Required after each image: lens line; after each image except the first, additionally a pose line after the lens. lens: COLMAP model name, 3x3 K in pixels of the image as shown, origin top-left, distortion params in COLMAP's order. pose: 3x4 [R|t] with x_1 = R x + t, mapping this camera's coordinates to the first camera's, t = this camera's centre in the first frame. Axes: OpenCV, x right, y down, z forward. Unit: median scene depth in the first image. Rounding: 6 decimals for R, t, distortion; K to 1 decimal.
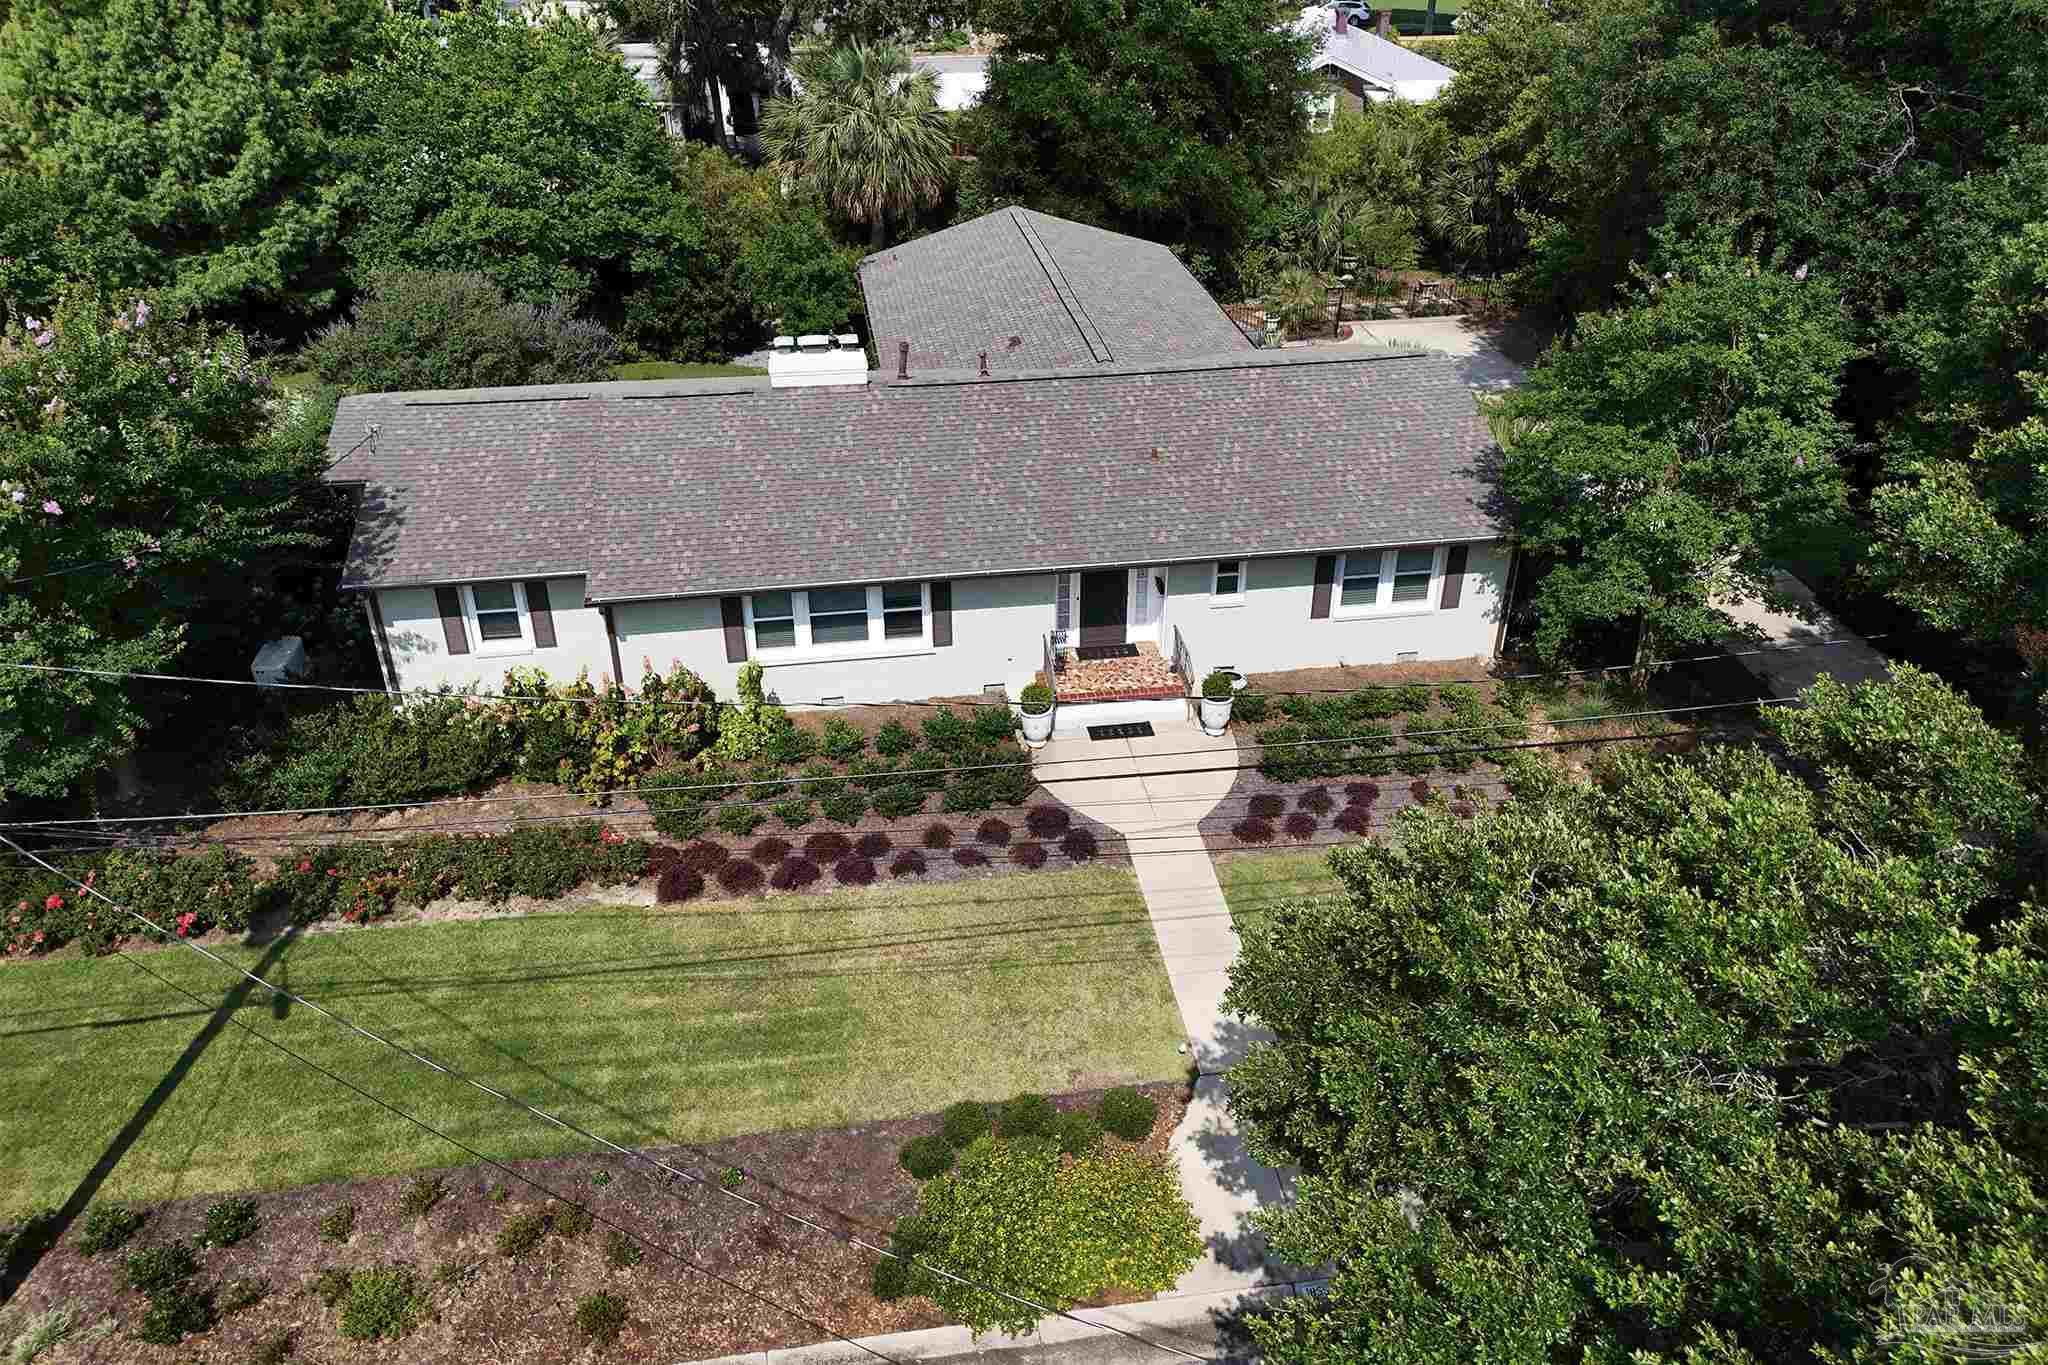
lens RADIAL K [[1531.1, 0, 1024.0], [0, 1531.1, 682.5], [0, 0, 1]] dist [0.005684, -0.001514]
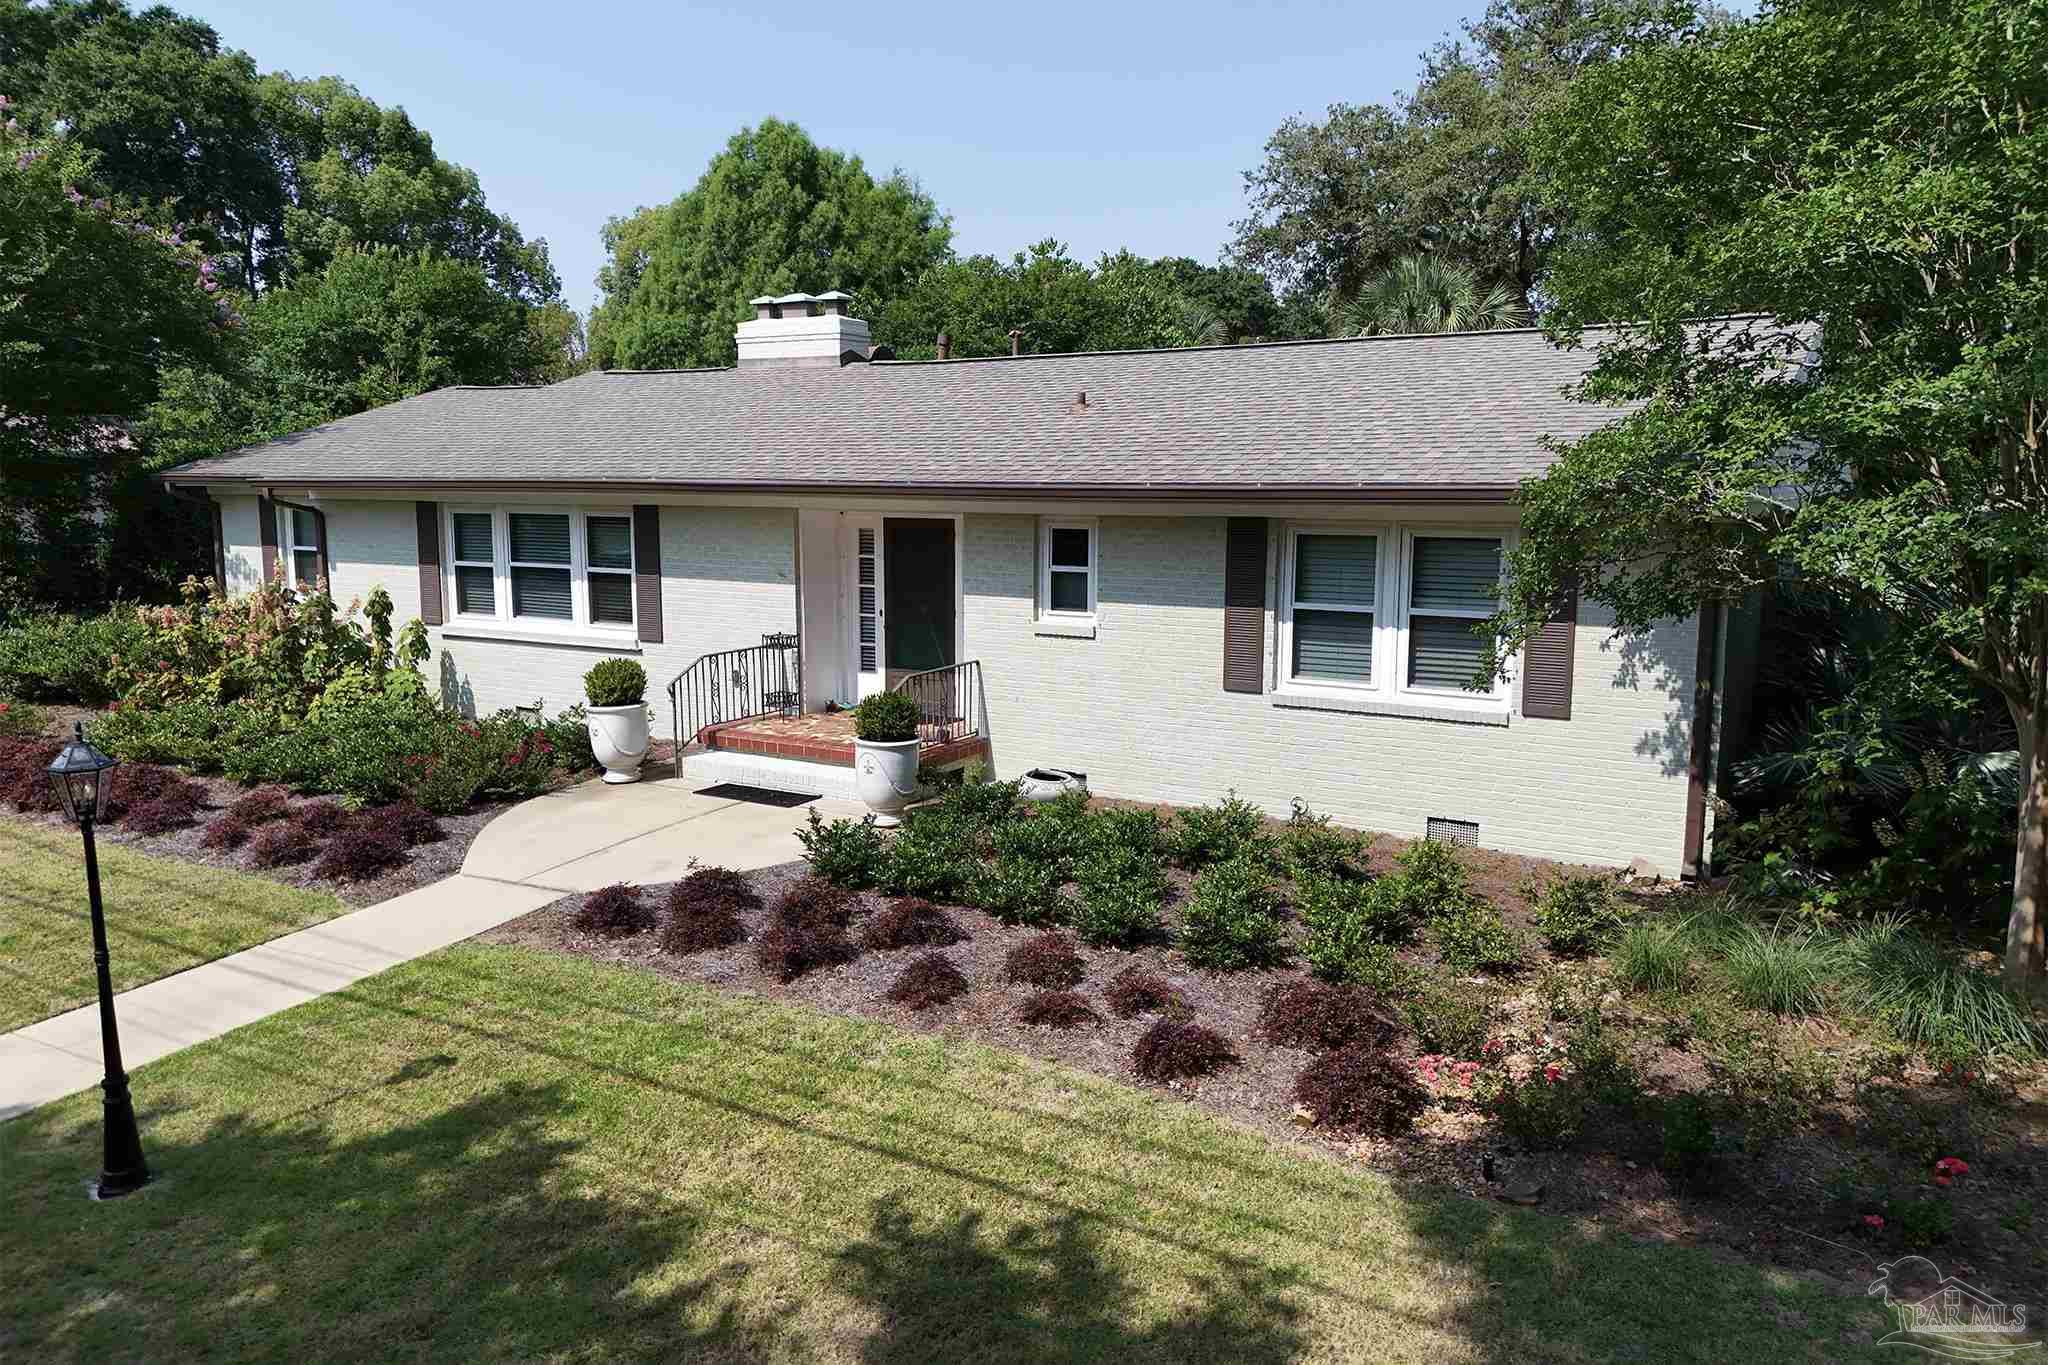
lens RADIAL K [[1531.1, 0, 1024.0], [0, 1531.1, 682.5], [0, 0, 1]] dist [0.005684, -0.001514]
pose [[0.762746, 0.095492, -0.639609, 0.503822], [-0.333995, 0.905091, -0.263168, 0.113005], [0.553774, 0.414357, 0.722248, 0.730074]]
